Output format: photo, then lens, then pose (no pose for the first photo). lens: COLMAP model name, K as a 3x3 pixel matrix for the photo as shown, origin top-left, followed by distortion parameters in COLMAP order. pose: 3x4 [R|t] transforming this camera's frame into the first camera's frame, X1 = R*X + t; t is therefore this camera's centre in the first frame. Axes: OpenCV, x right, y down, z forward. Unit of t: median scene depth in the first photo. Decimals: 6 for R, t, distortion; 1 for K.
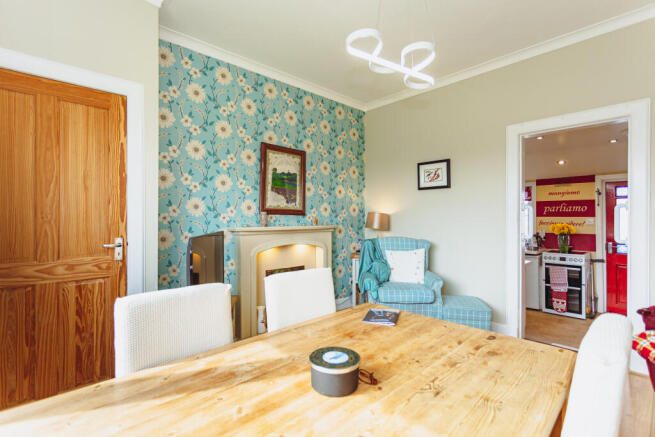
lens RADIAL K [[309.6, 0, 325.8], [0, 309.6, 215.7], [0, 0, 1]] dist [0.004628, 0.000960]
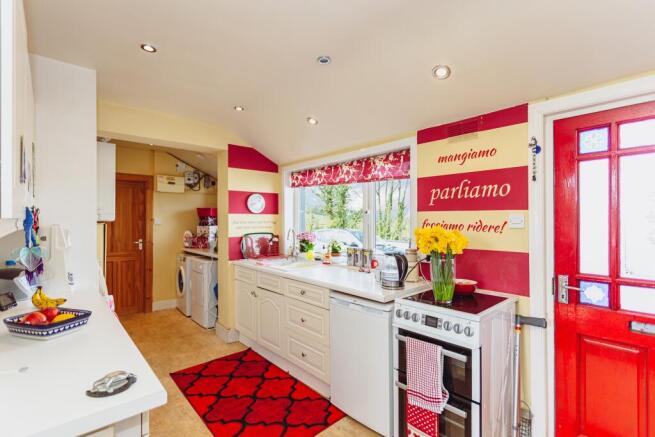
lens RADIAL K [[309.6, 0, 329.3], [0, 309.6, 218.8], [0, 0, 1]] dist [0.004628, 0.000960]
pose [[0.999995, -0.001856, -0.002692, 0.659820], [0.001871, 0.999982, 0.005671, 0.014220], [0.002682, -0.005676, 0.999980, 0.648186]]
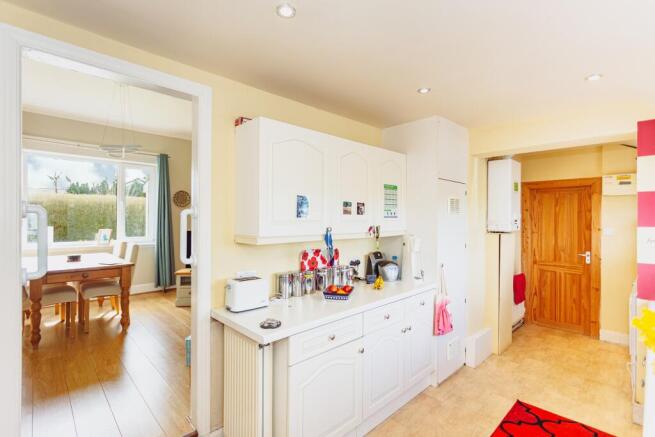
lens RADIAL K [[309.6, 0, 331.1], [0, 309.6, 217.8], [0, 0, 1]] dist [0.004628, 0.000960]
pose [[0.034212, -0.004139, -0.999406, 0.814195], [0.004838, 0.999980, -0.003976, -0.001861], [0.999403, -0.004699, 0.034232, 0.807079]]
